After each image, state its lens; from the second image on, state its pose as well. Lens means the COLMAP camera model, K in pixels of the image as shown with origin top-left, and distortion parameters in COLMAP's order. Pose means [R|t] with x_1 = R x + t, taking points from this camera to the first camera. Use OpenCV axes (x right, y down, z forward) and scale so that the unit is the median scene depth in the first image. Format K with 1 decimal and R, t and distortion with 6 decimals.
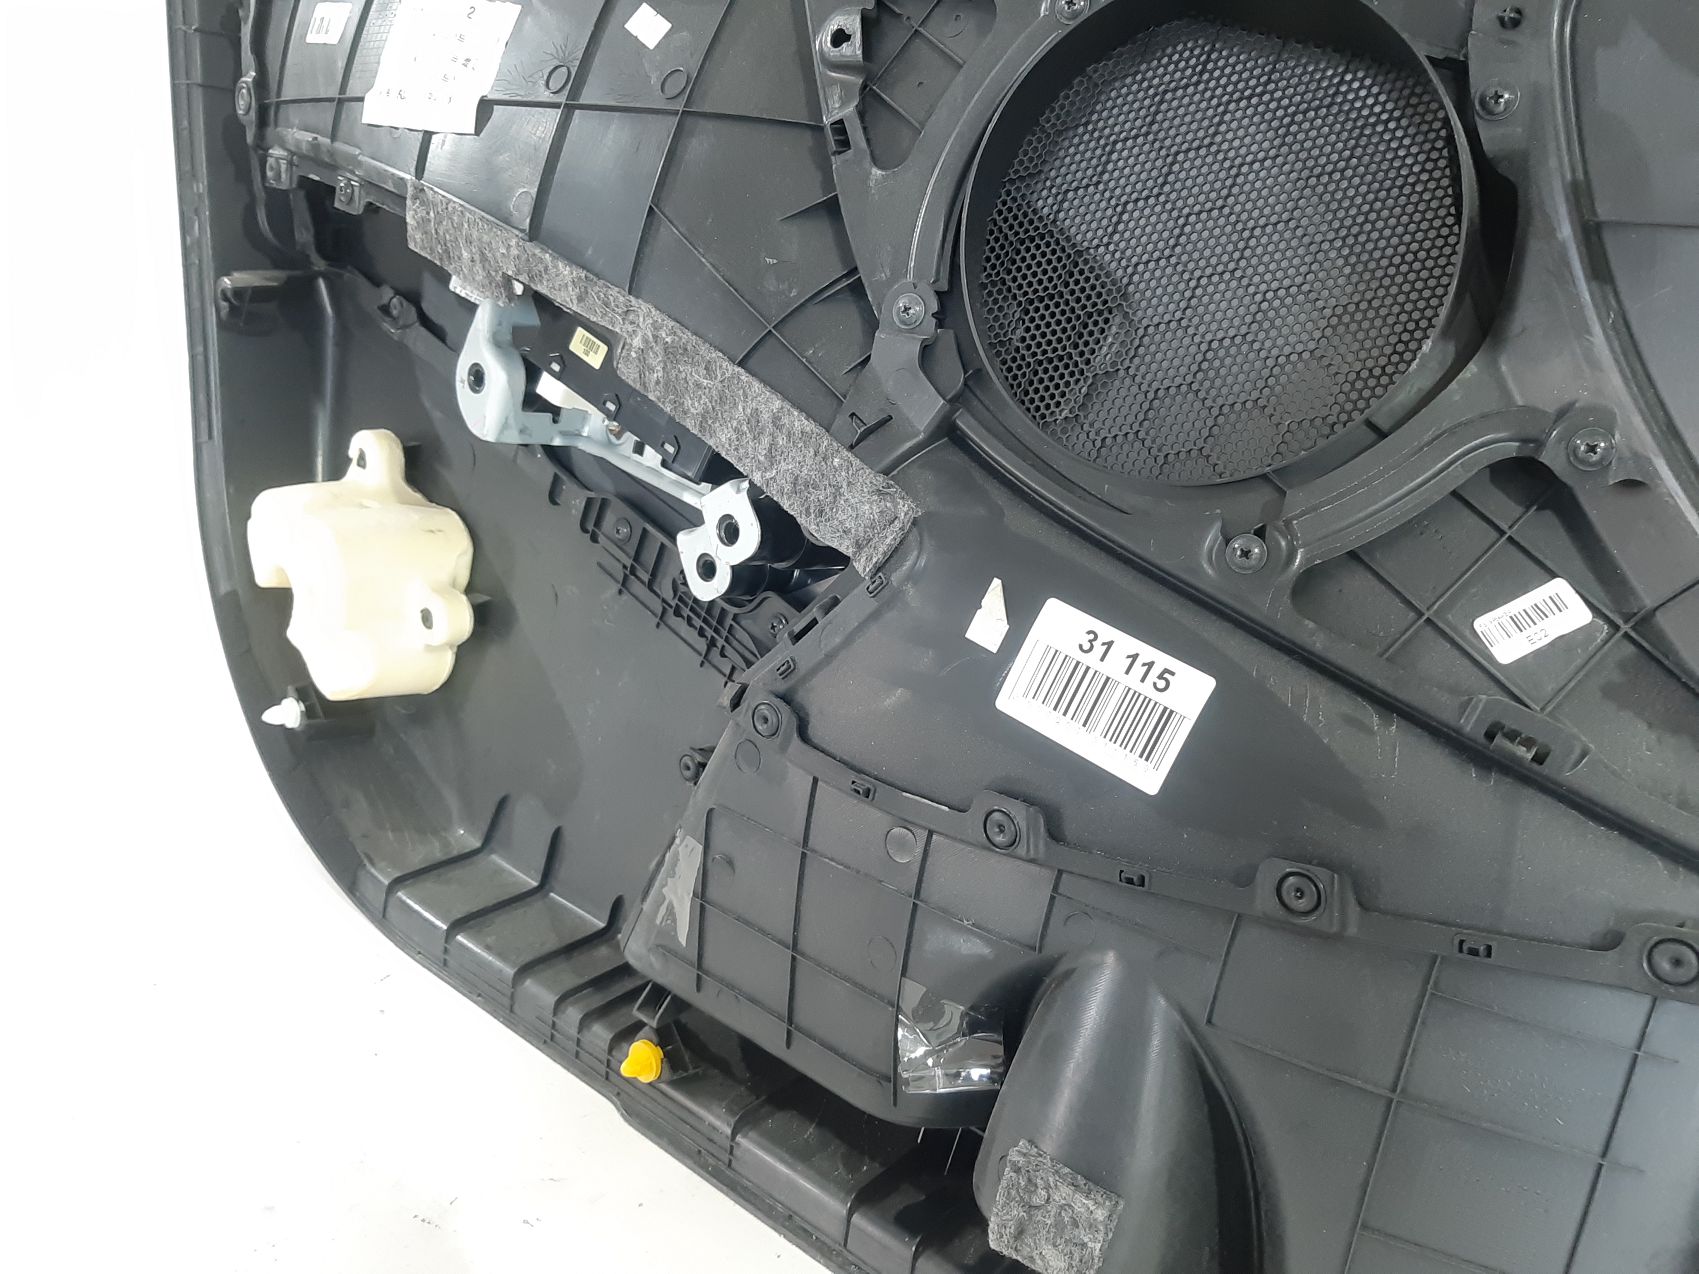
lens RADIAL K [[1355.5, 0, 849.5], [0, 1355.5, 637.0], [0, 0, 1]] dist [0.107569, -0.251690]
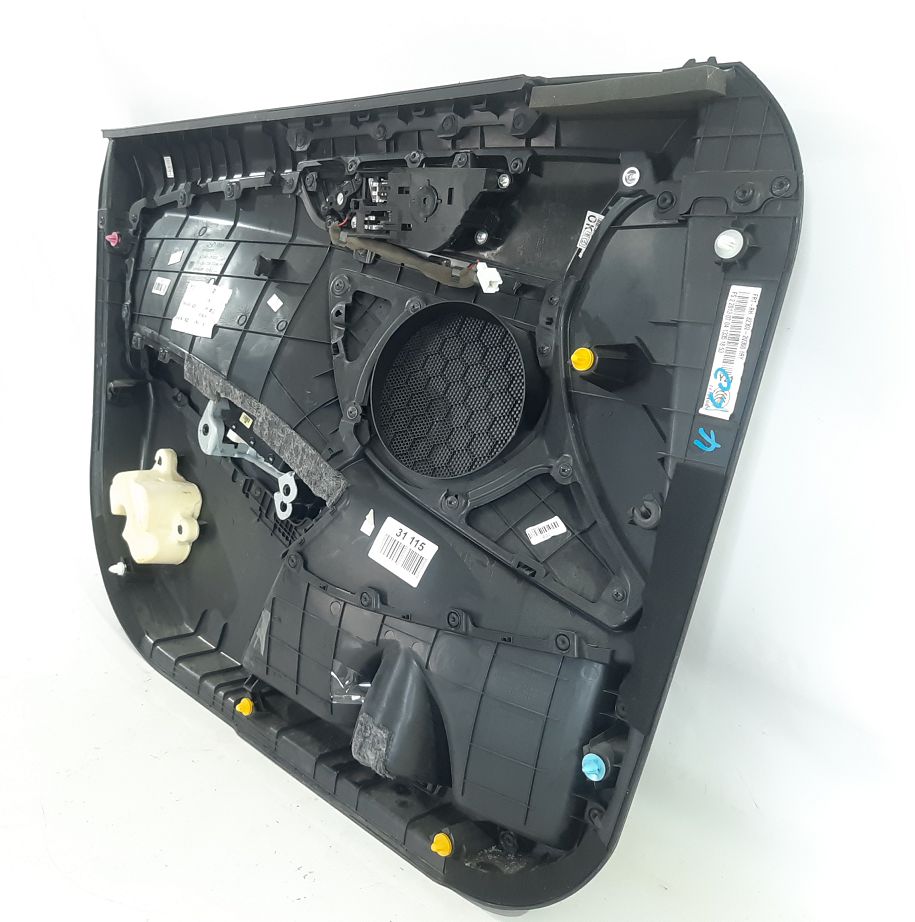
lens RADIAL K [[972.9, 0, 306.7], [0, 972.9, 460.3], [0, 0, 1]] dist [0.154411, -0.293682]
pose [[0.980096, 0.038525, -0.194750, 0.291340], [-0.066712, 0.987856, -0.140318, 0.117160], [0.186980, 0.150517, 0.970764, -0.776672]]
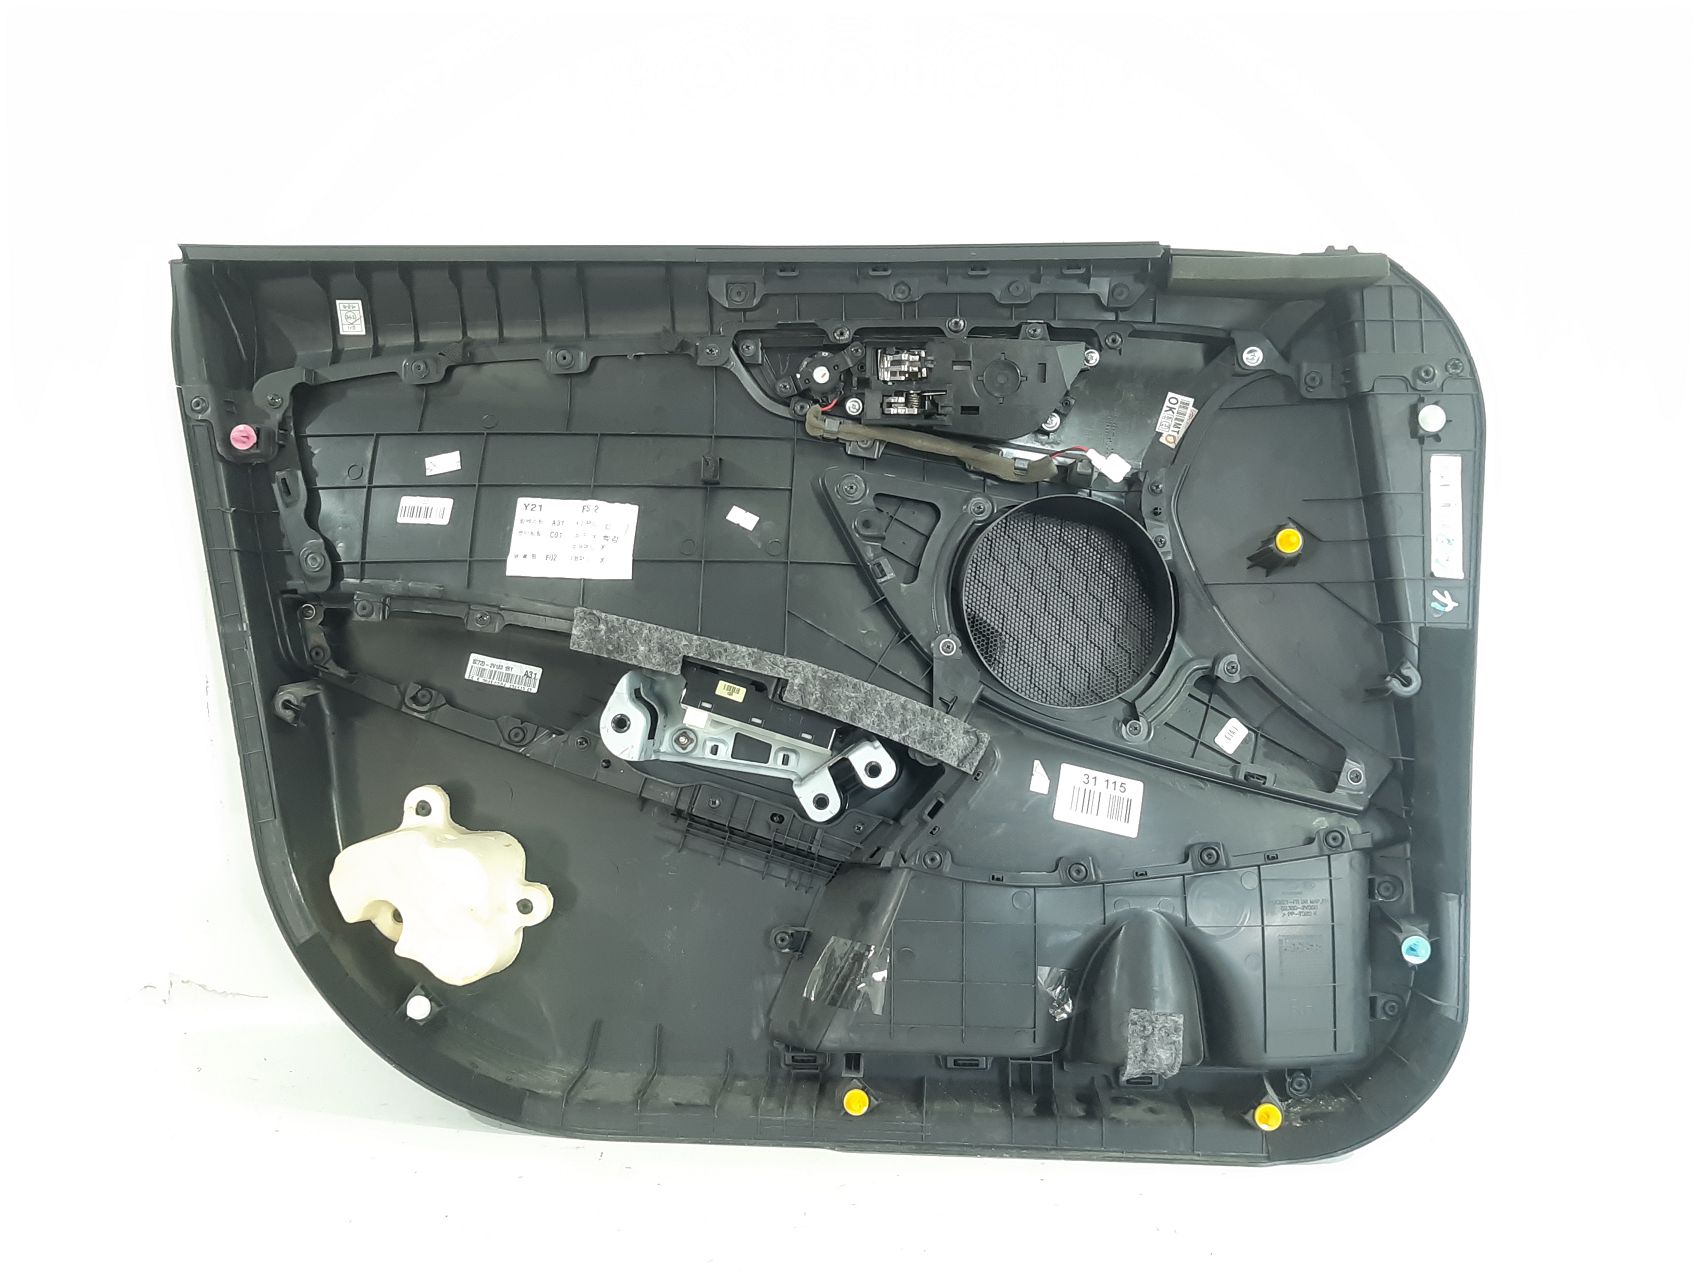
lens RADIAL K [[1355.5, 0, 849.5], [0, 1355.5, 637.0], [0, 0, 1]] dist [0.107569, -0.251690]
pose [[0.798556, -0.098494, 0.593807, -1.120824], [0.239502, 0.957058, -0.163337, 0.040756], [-0.552220, 0.272652, 0.787854, -0.472456]]
